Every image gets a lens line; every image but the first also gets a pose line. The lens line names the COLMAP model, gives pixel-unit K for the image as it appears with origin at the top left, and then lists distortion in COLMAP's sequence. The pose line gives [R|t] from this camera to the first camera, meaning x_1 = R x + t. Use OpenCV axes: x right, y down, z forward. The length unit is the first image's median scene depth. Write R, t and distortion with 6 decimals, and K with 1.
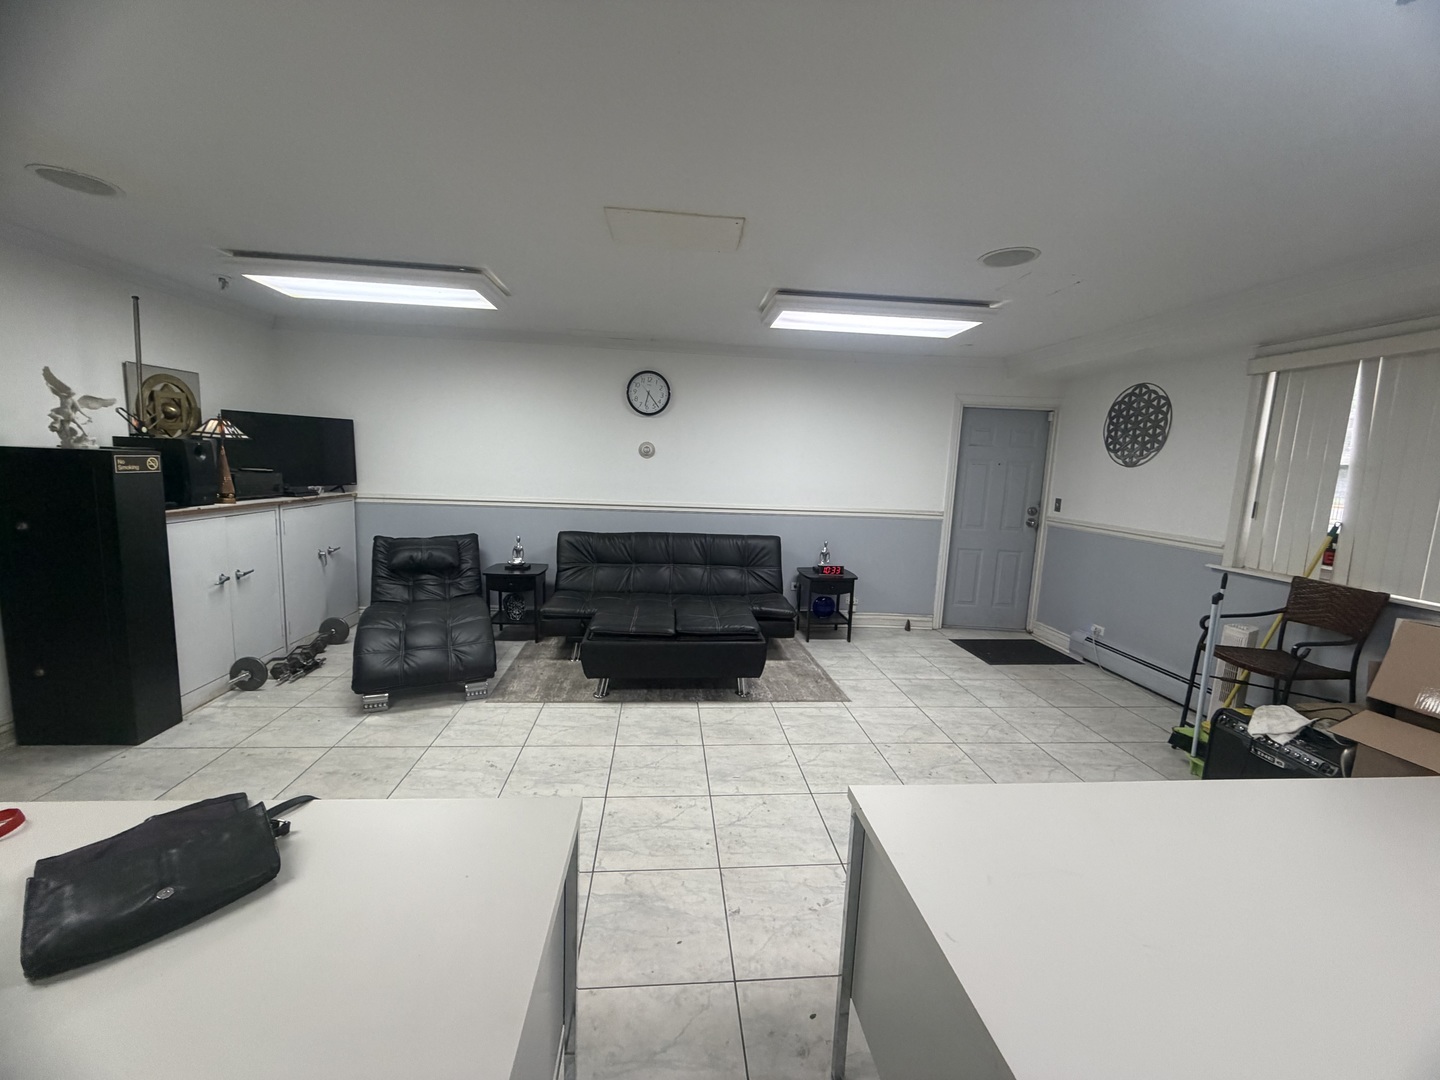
lens RADIAL K [[573.5, 0, 715.8], [0, 573.5, 539.5], [0, 0, 1]] dist [-0.000884, 0.000285]
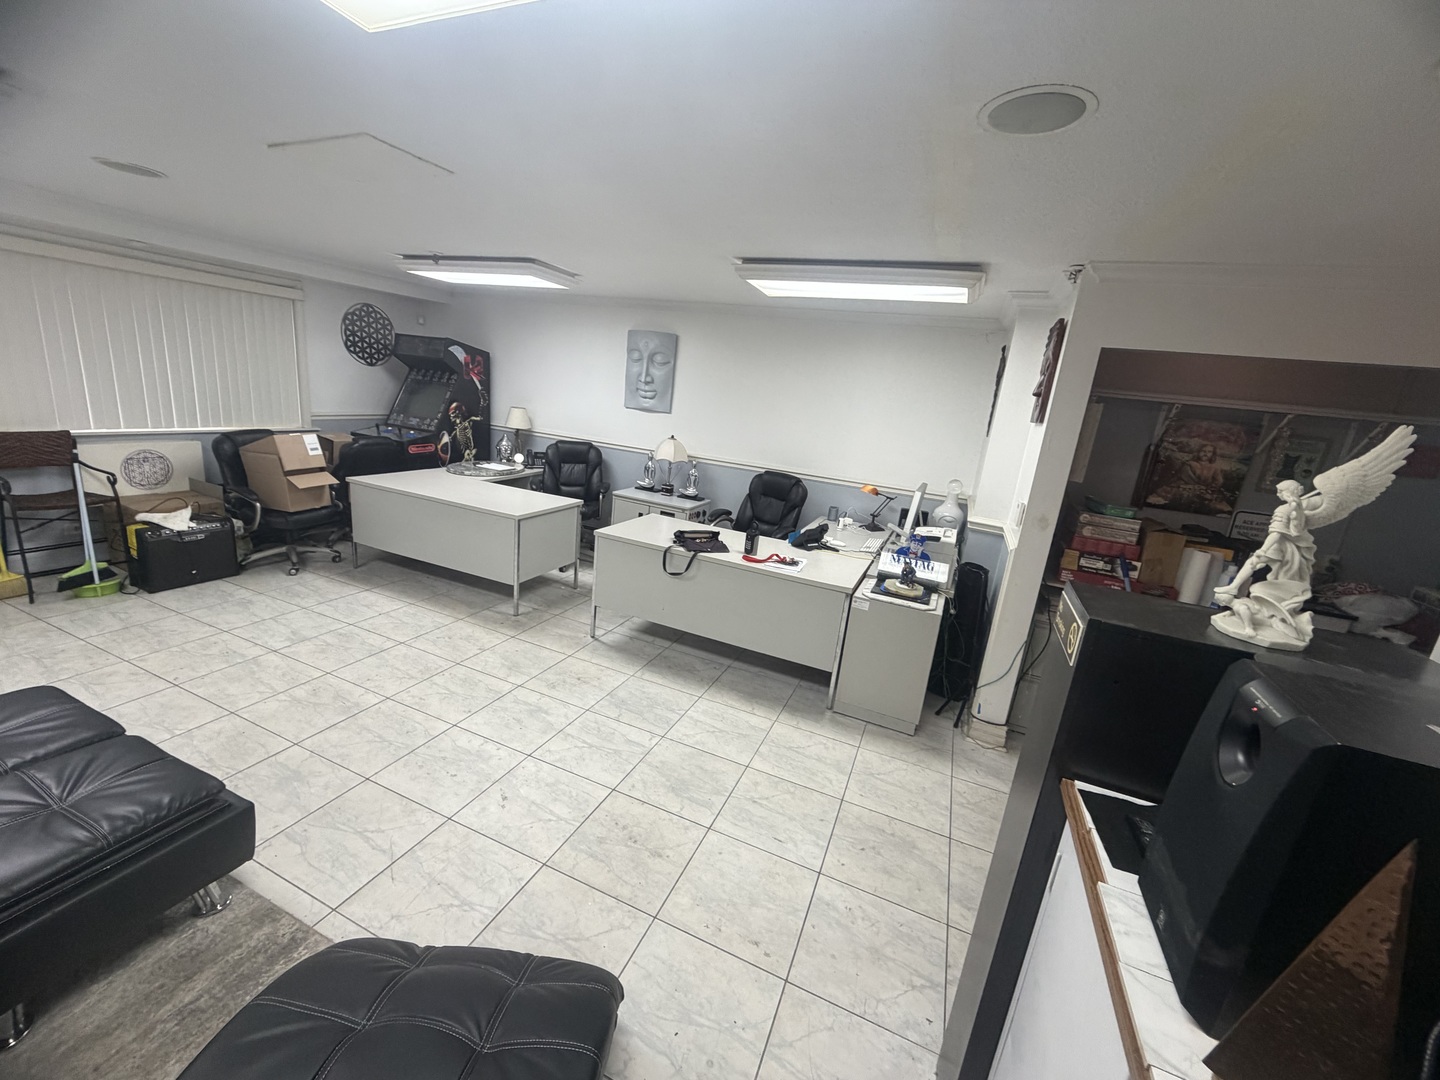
lens RADIAL K [[573.5, 0, 714.7], [0, 573.5, 539.8], [0, 0, 1]] dist [-0.000884, 0.000285]
pose [[-0.871475, -0.248951, 0.422558, -0.740747], [-0.074403, 0.918726, 0.387823, -0.259710], [-0.484764, 0.306539, -0.819169, 1.134932]]
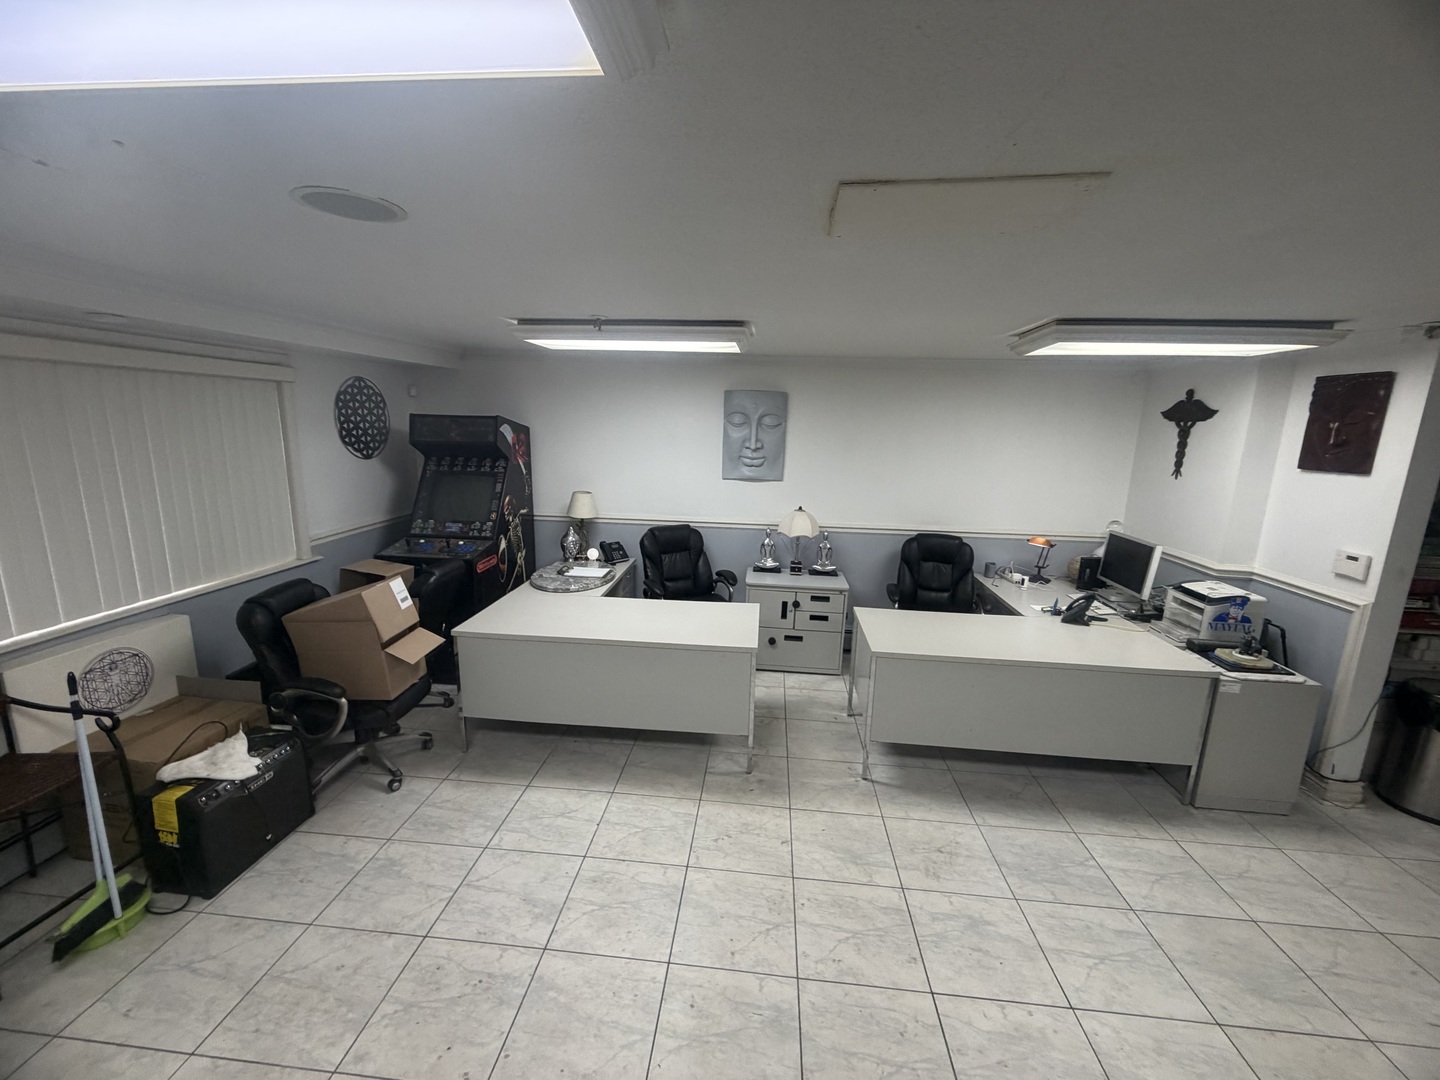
lens RADIAL K [[573.5, 0, 715.1], [0, 573.5, 539.8], [0, 0, 1]] dist [-0.000884, 0.000285]
pose [[-0.980528, -0.099228, 0.169467, 0.020752], [-0.037140, 0.941081, 0.336137, -0.282054], [-0.192837, 0.323297, -0.926441, 1.151461]]
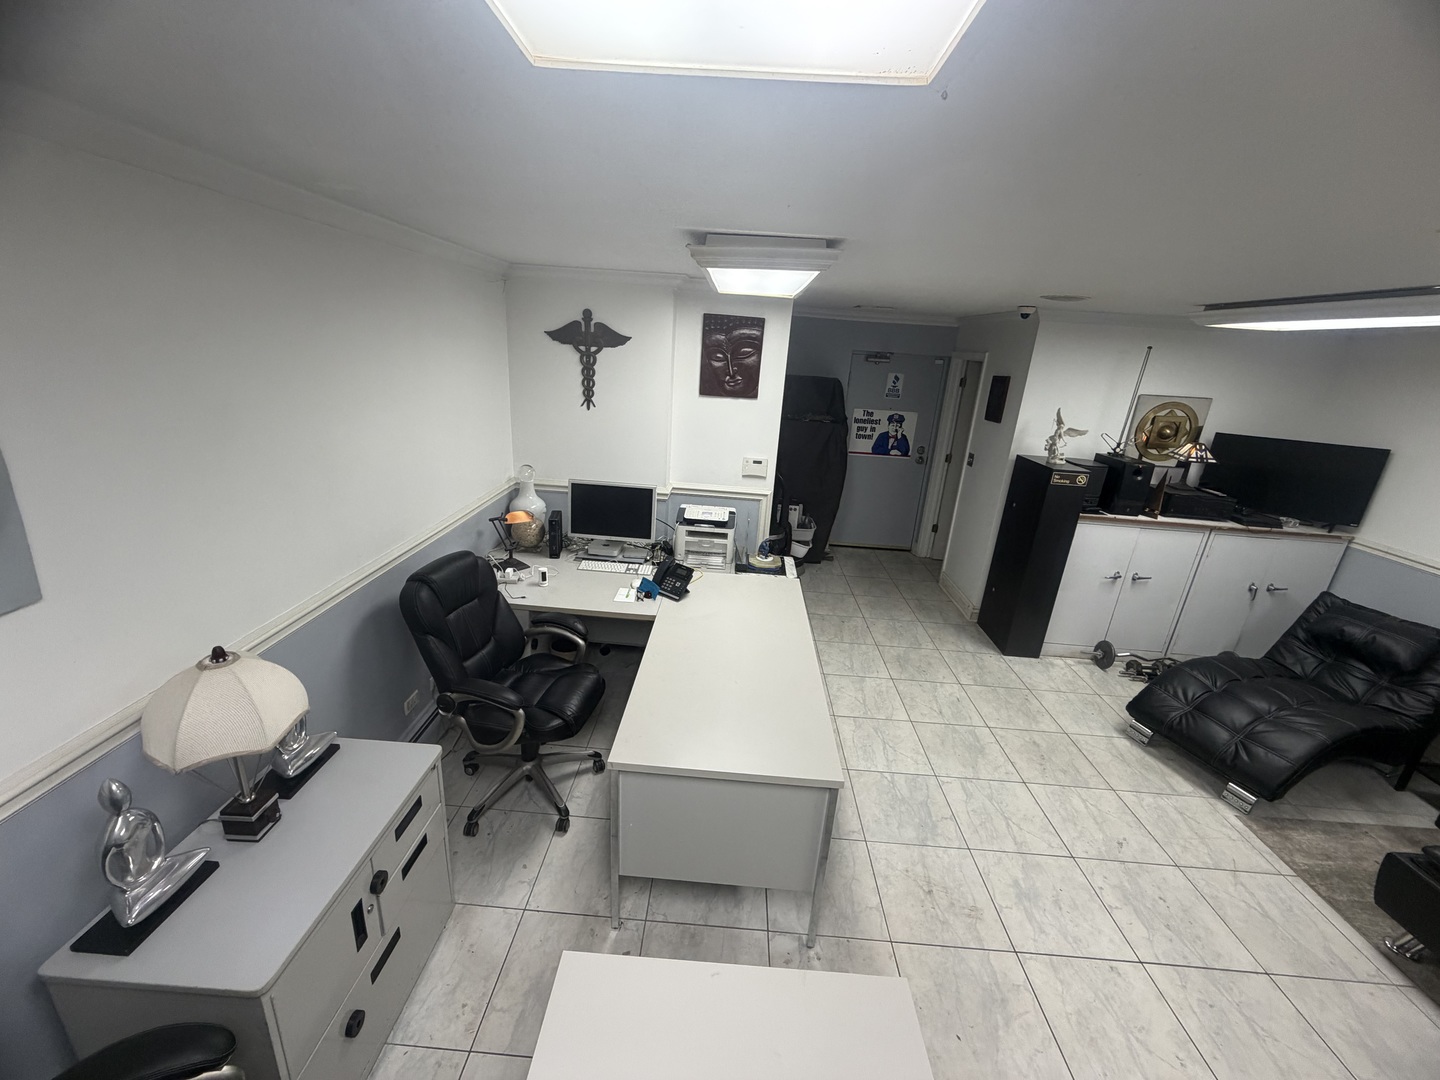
lens RADIAL K [[573.5, 0, 715.9], [0, 573.5, 540.0], [0, 0, 1]] dist [-0.000884, 0.000285]
pose [[-0.127594, 0.273357, -0.953413, 0.377094], [-0.203298, 0.933651, 0.294898, -0.181140], [0.970768, 0.231454, -0.063556, 0.222050]]
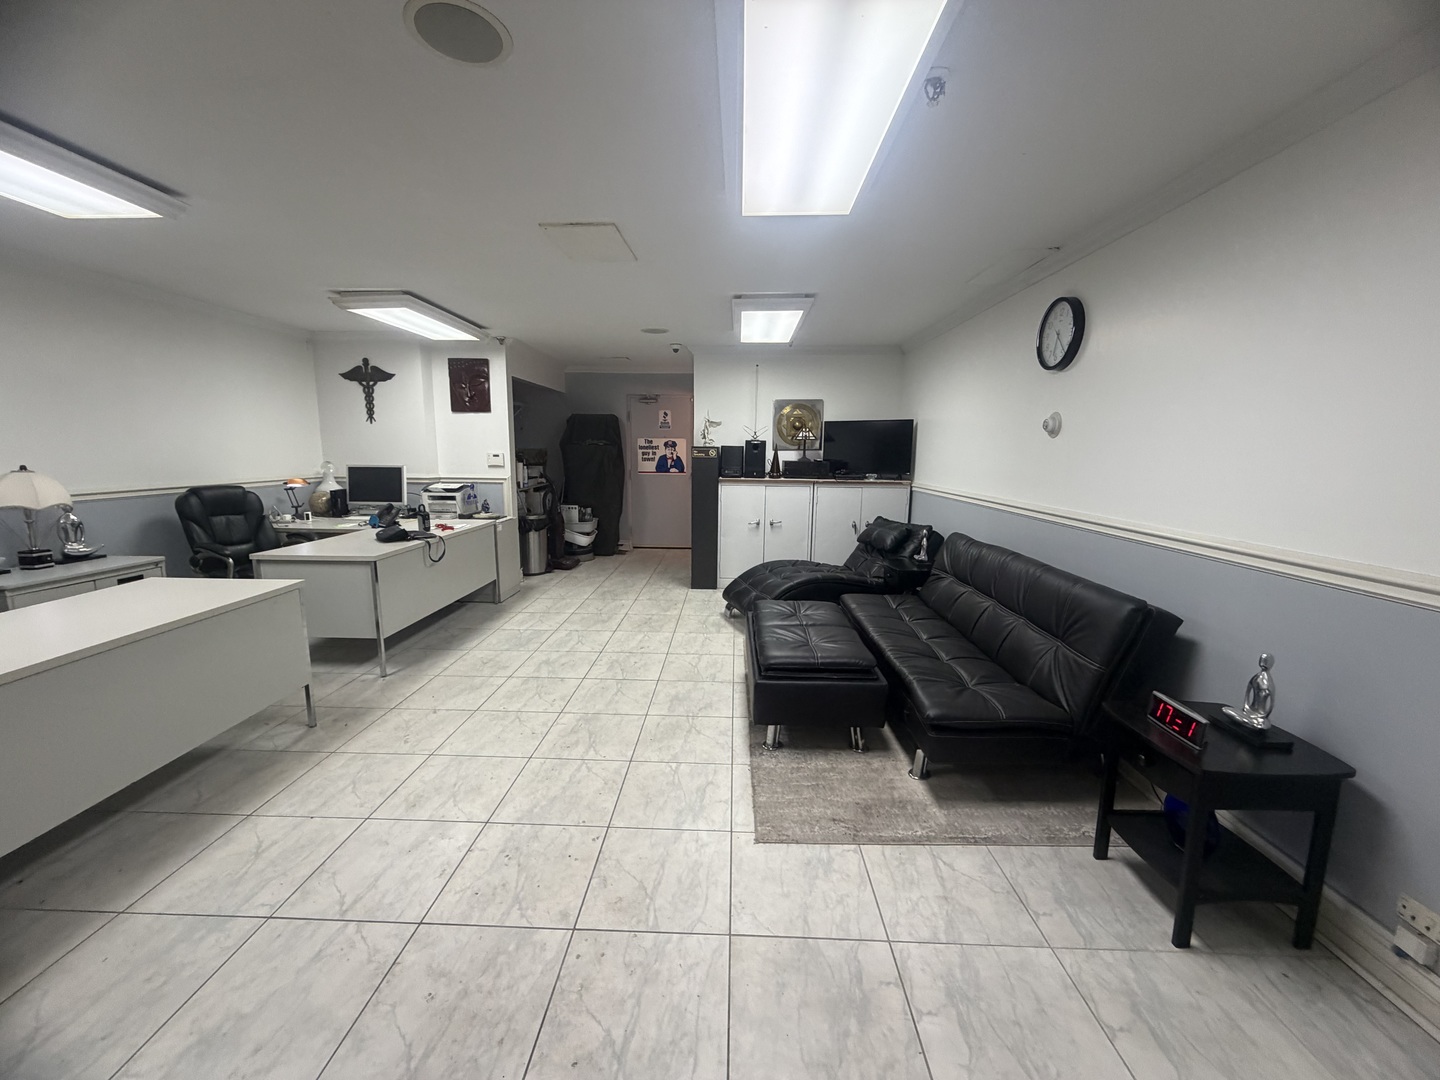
lens RADIAL K [[573.5, 0, 717.0], [0, 573.5, 539.5], [0, 0, 1]] dist [-0.000884, 0.000285]
pose [[-0.122491, 0.115395, -0.985738, 0.805472], [-0.150770, 0.979526, 0.133403, -0.085762], [0.980951, 0.164961, -0.102585, 1.022274]]
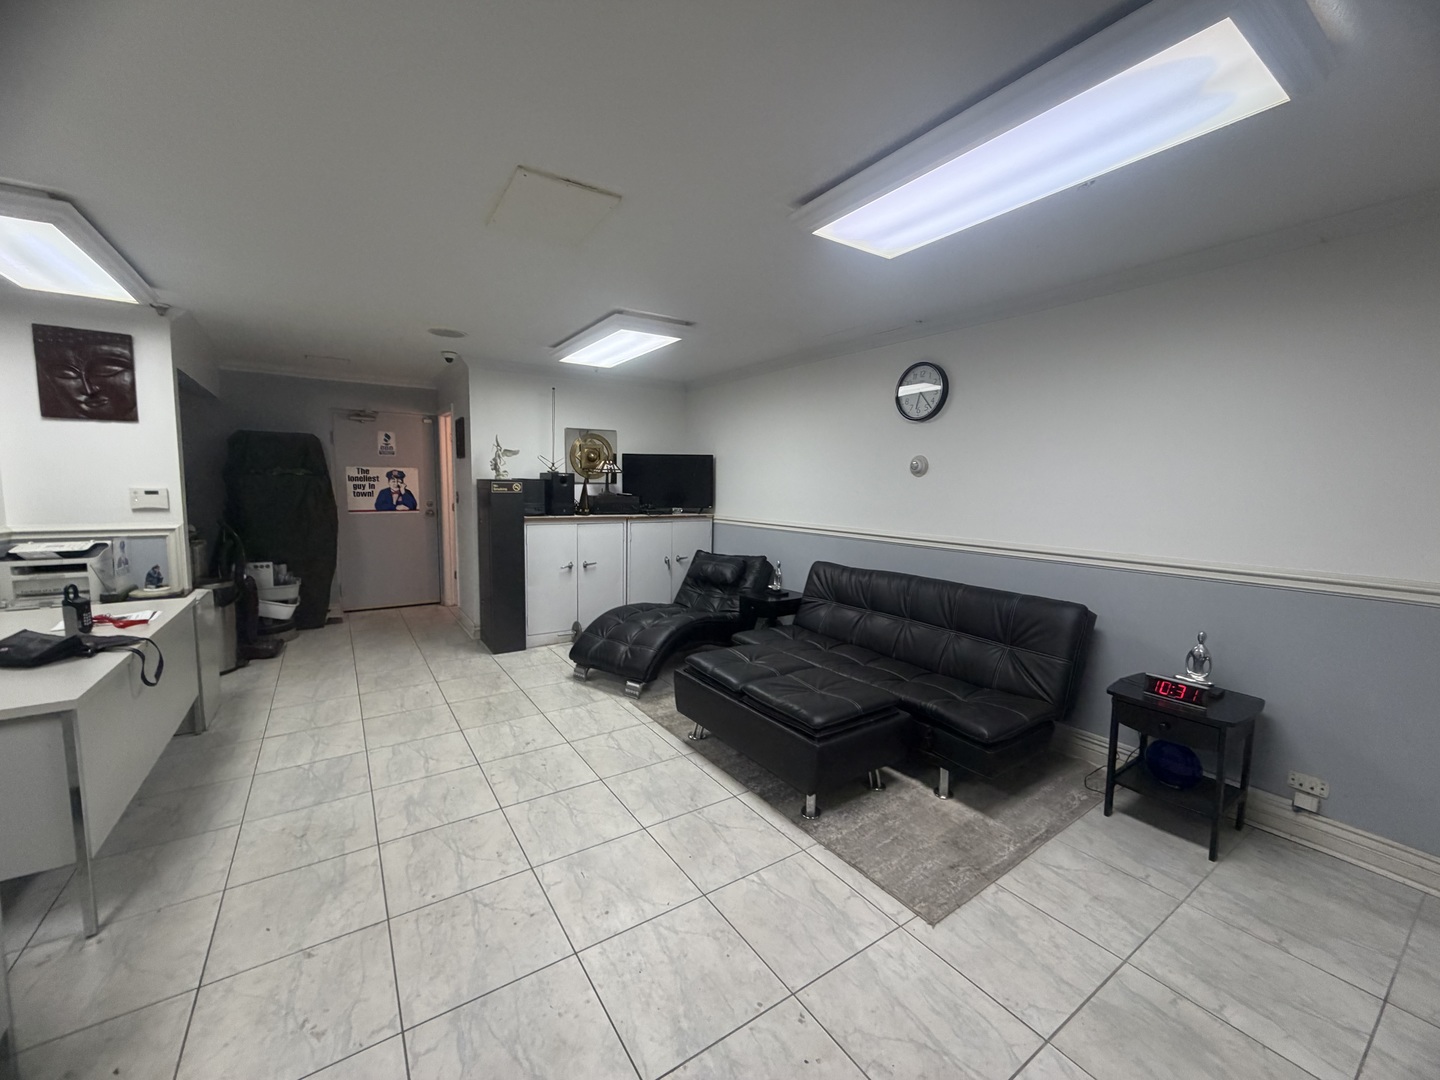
lens RADIAL K [[573.5, 0, 717.1], [0, 573.5, 539.0], [0, 0, 1]] dist [-0.000884, 0.000285]
pose [[0.480212, 0.053785, -0.875502, 0.601562], [-0.116047, 0.993240, -0.002634, -0.037987], [0.869442, 0.102864, 0.483207, 0.580103]]
